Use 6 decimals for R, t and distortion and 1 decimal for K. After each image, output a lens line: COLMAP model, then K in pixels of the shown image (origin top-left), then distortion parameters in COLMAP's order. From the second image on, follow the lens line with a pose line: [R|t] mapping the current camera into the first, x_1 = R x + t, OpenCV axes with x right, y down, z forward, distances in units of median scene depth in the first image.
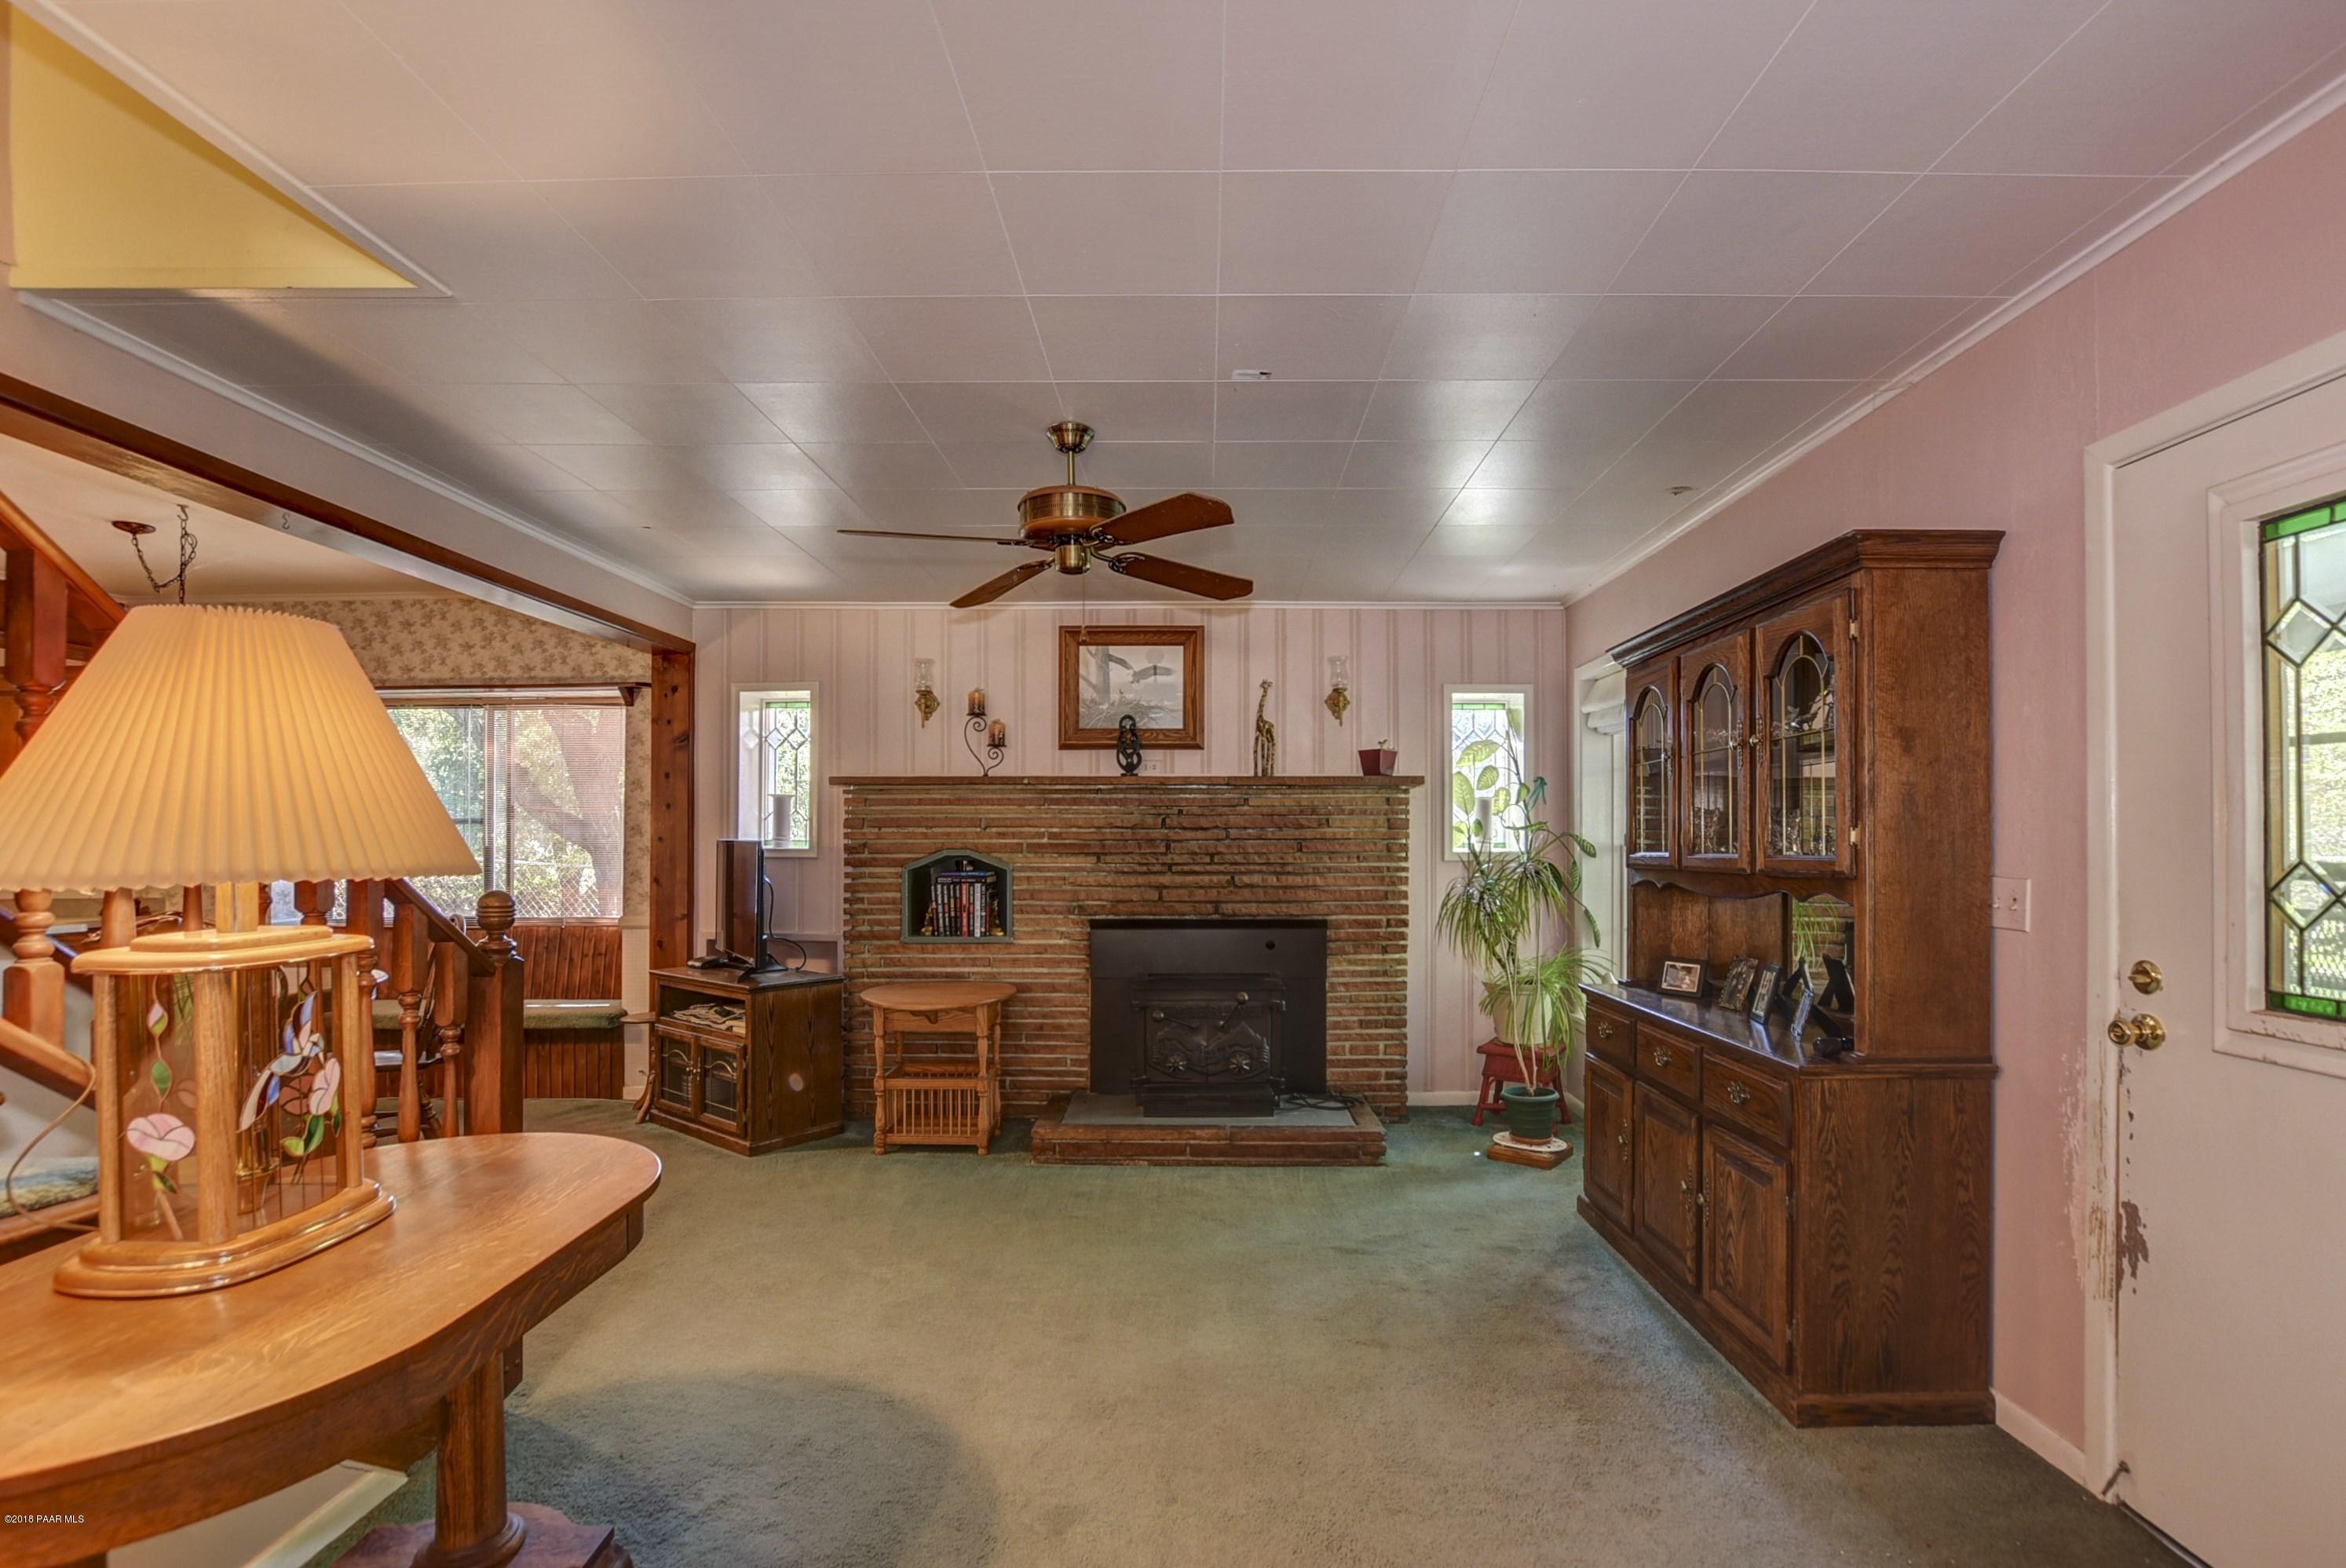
lens RADIAL K [[750.7, 0, 1310.9], [0, 750.7, 843.2], [0, 0, 1]] dist [-0.001382, 0.000023]
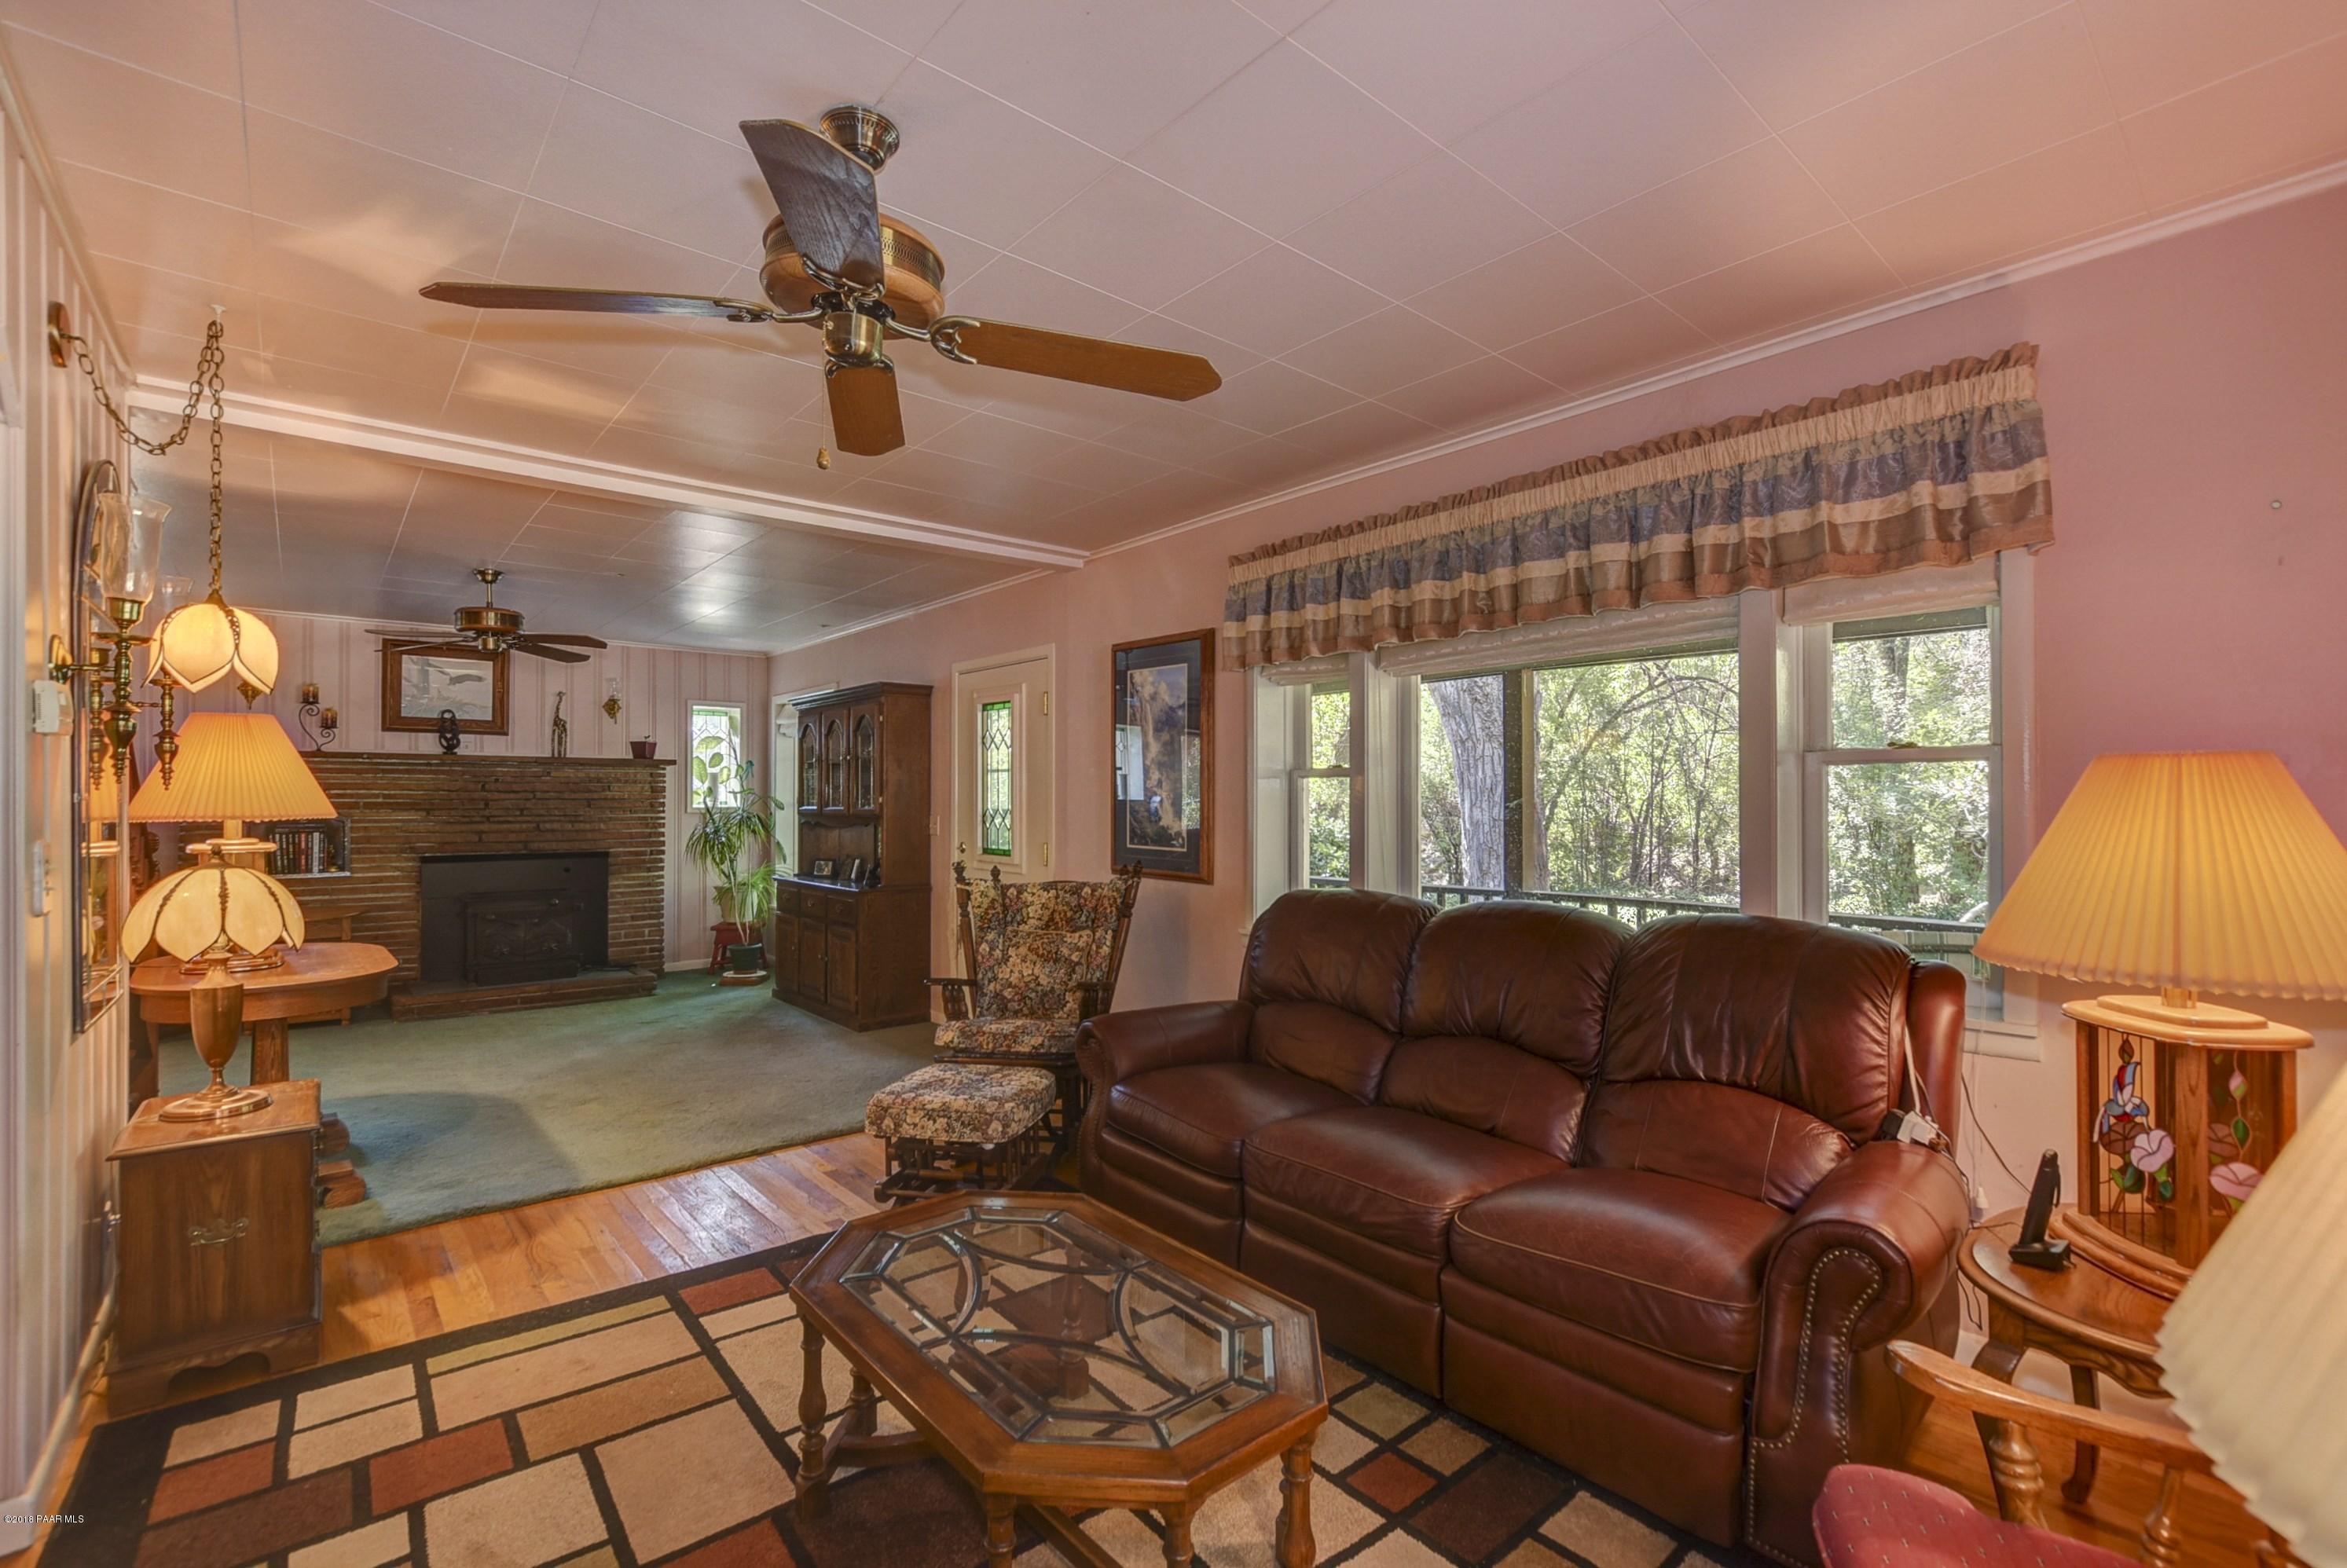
lens RADIAL K [[1055.4, 0, 1171.0], [0, 1055.4, 799.9], [0, 0, 1]] dist [-0.014369, 0.000958]
pose [[0.765519, 0.000663, 0.643413, -0.478886], [-0.001946, 0.999997, 0.001285, -0.008606], [-0.643410, -0.002236, 0.765518, -1.375986]]
